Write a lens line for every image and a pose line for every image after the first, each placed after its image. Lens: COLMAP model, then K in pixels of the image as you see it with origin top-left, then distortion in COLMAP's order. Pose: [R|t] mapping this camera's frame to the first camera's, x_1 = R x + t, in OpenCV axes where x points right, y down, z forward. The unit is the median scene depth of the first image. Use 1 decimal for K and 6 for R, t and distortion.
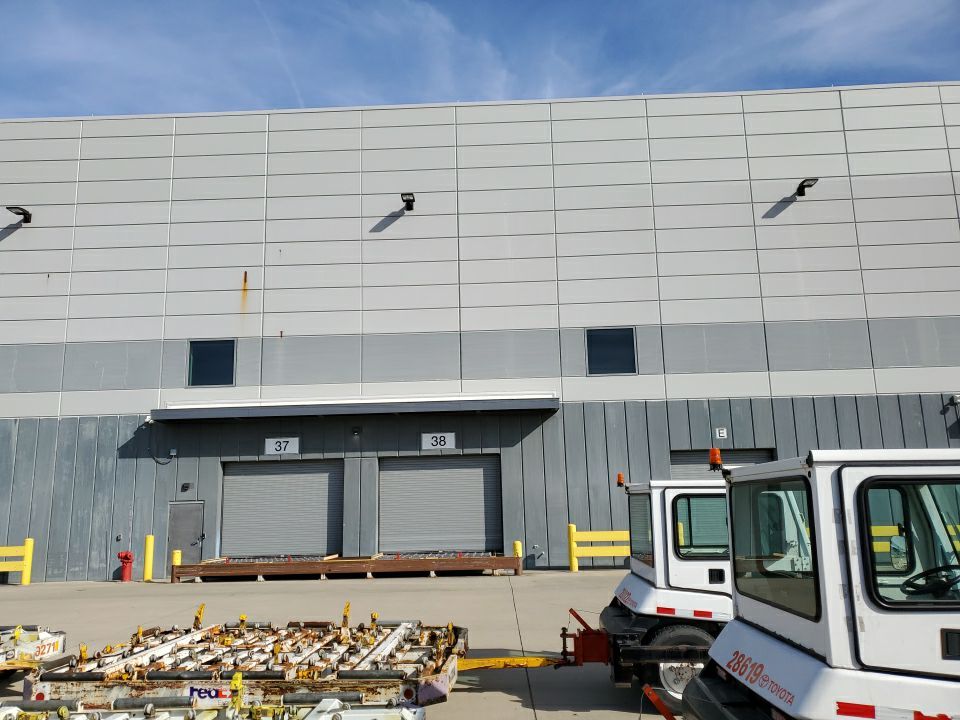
lens RADIAL K [[767.2, 0, 484.4], [0, 767.2, 362.4], [0, 0, 1]] dist [0.034466, -0.008595]
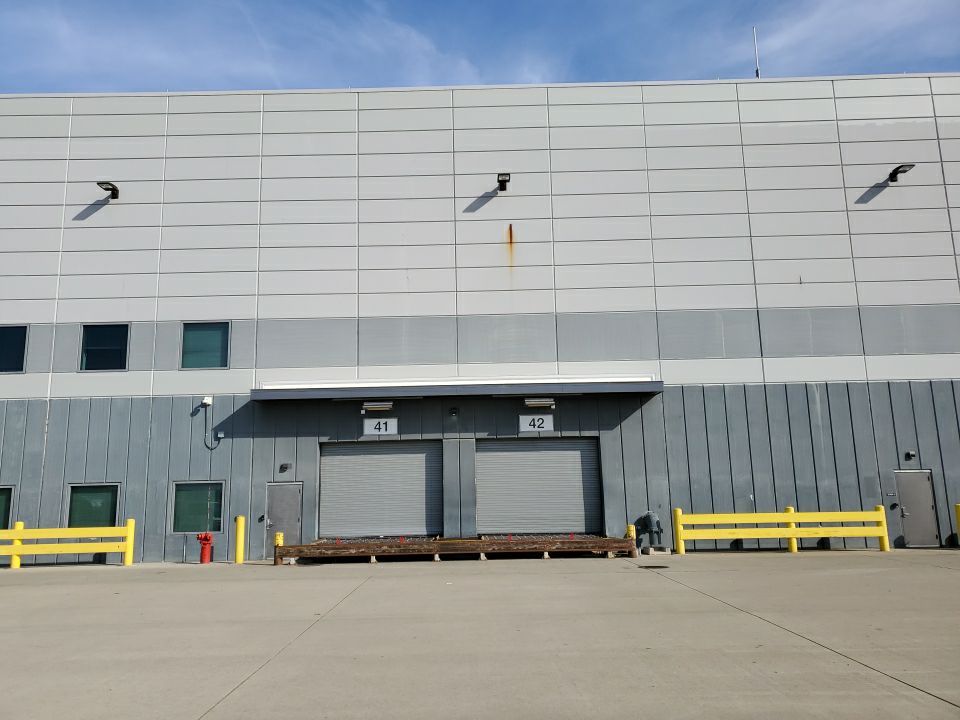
lens RADIAL K [[767.2, 0, 476.6], [0, 767.2, 350.8], [0, 0, 1]] dist [0.034466, -0.008595]
pose [[0.999620, 0.007733, 0.026462, -0.153460], [-0.007864, 0.999957, 0.004849, 0.004342], [-0.026423, -0.005056, 0.999638, 0.004209]]
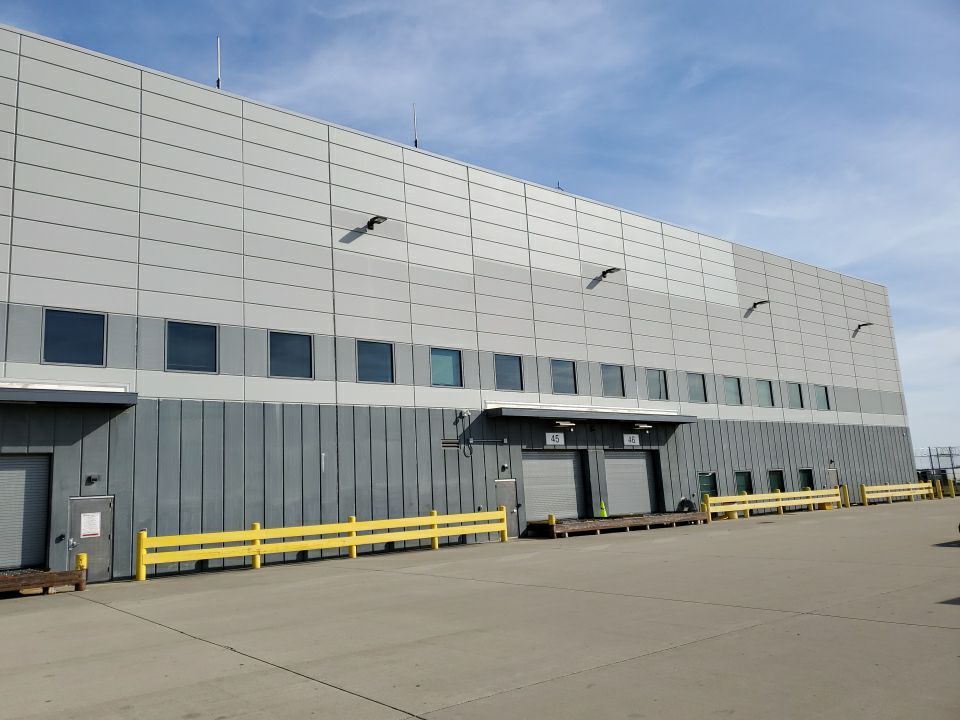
lens RADIAL K [[788.4, 0, 492.5], [0, 788.4, 343.4], [0, 0, 1]] dist [0.044346, -0.039360]
pose [[0.742221, 0.112218, 0.660693, -1.194234], [-0.095129, 0.993540, -0.061884, 0.035051], [-0.663370, -0.016920, 0.748101, 0.032438]]
